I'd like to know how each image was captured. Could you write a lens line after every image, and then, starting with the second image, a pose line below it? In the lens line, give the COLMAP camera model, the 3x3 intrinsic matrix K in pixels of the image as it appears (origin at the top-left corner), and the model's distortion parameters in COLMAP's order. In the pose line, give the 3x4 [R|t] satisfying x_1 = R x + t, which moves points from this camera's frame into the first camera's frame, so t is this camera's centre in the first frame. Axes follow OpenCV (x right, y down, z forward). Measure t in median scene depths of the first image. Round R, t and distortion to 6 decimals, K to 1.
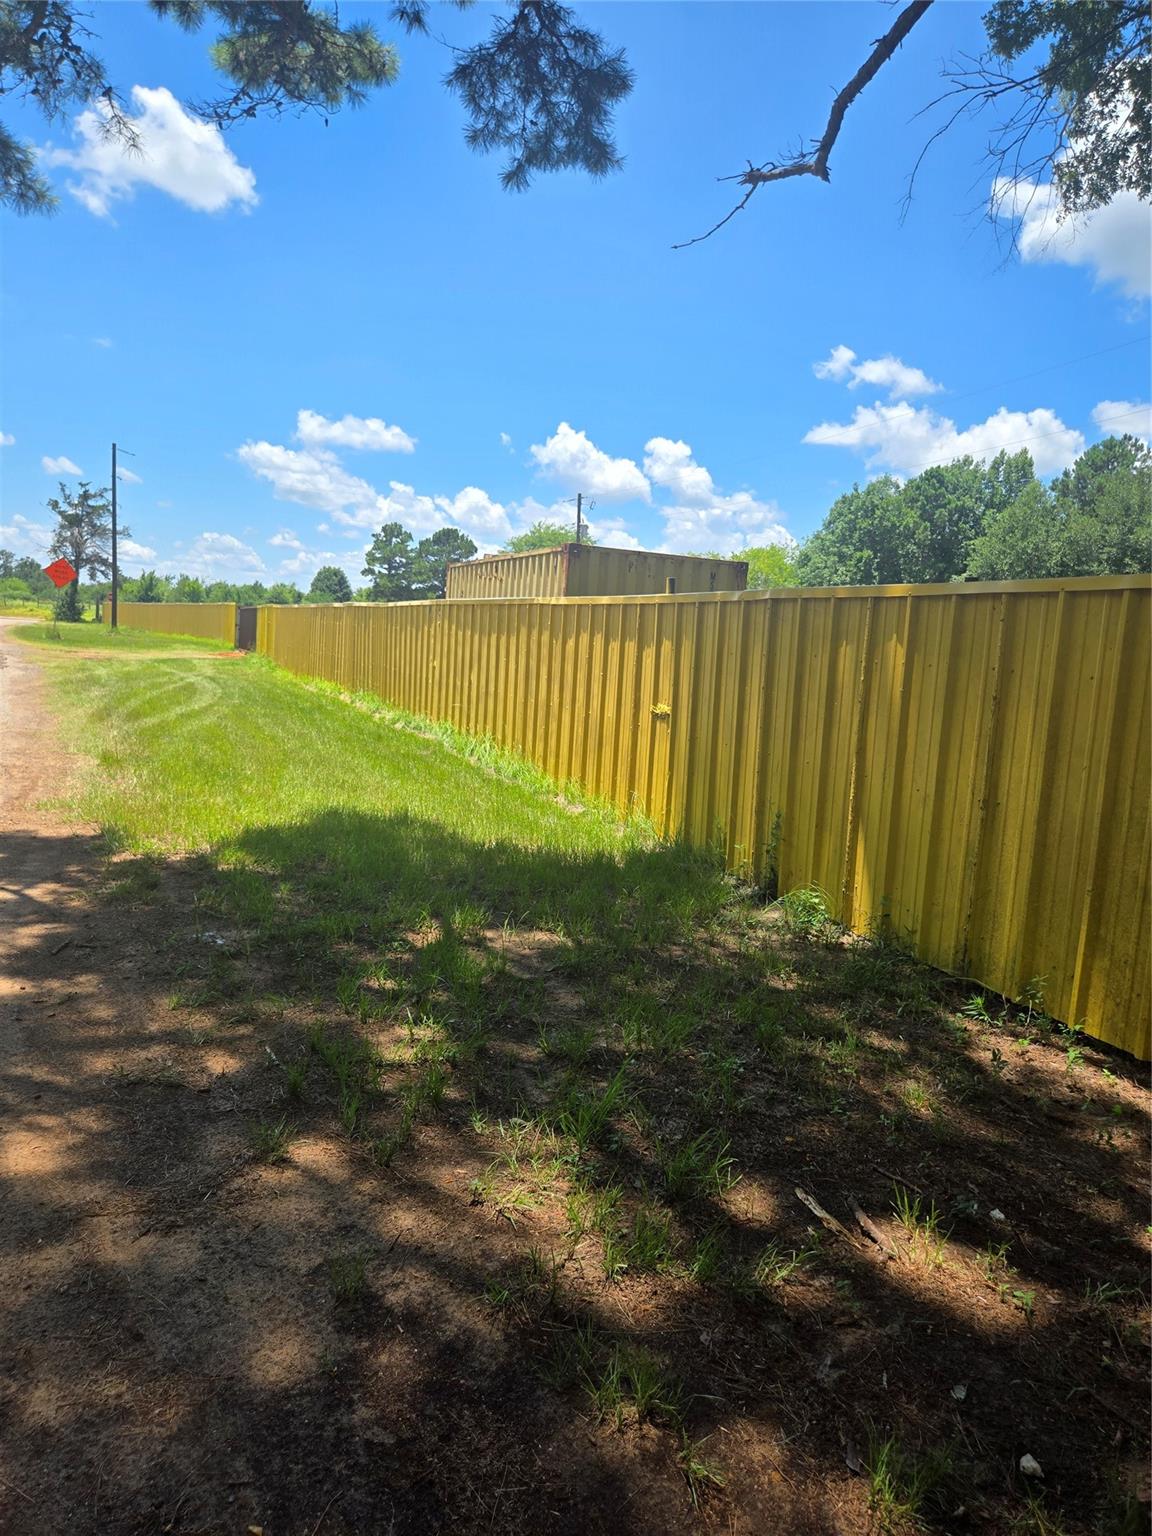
lens RADIAL K [[1072.8, 0, 591.0], [0, 1072.8, 753.8], [0, 0, 1]] dist [0.072391, -0.056652]
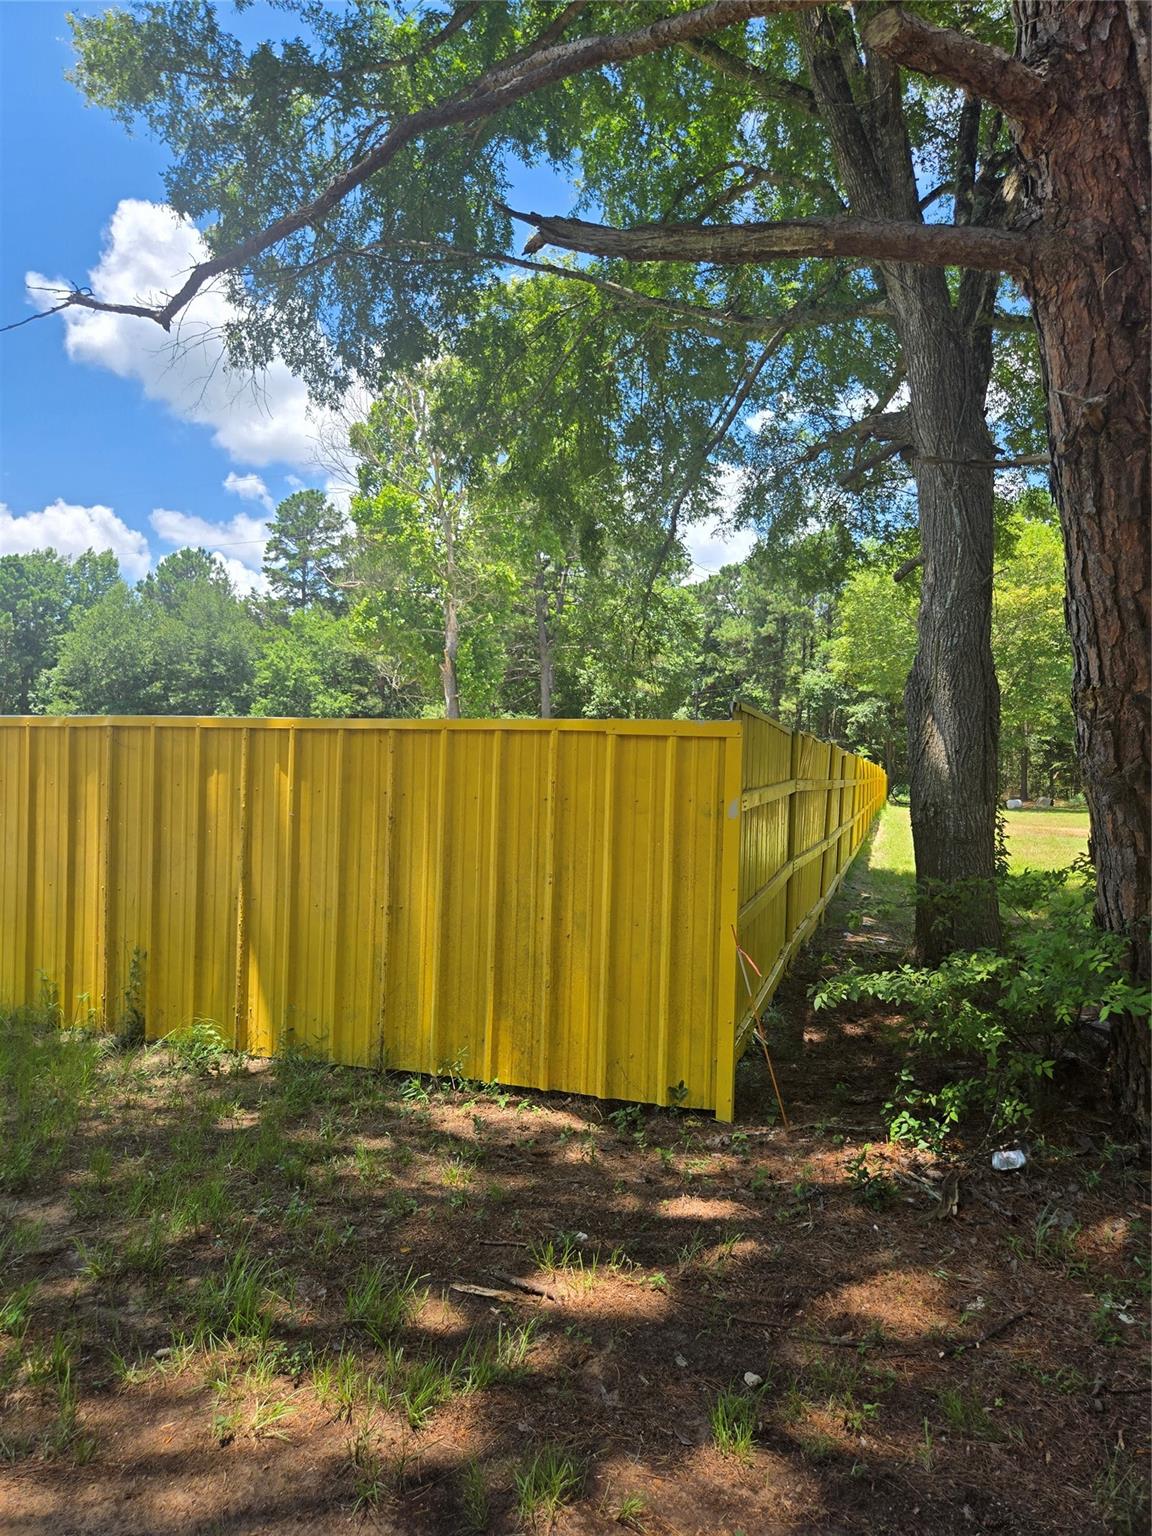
lens RADIAL K [[1072.8, 0, 591.0], [0, 1072.8, 753.8], [0, 0, 1]] dist [0.072391, -0.056652]
pose [[0.649561, -0.038678, 0.759325, -0.319090], [0.095619, 0.994931, -0.031118, -0.055467], [-0.754273, 0.092819, 0.649967, 0.067200]]
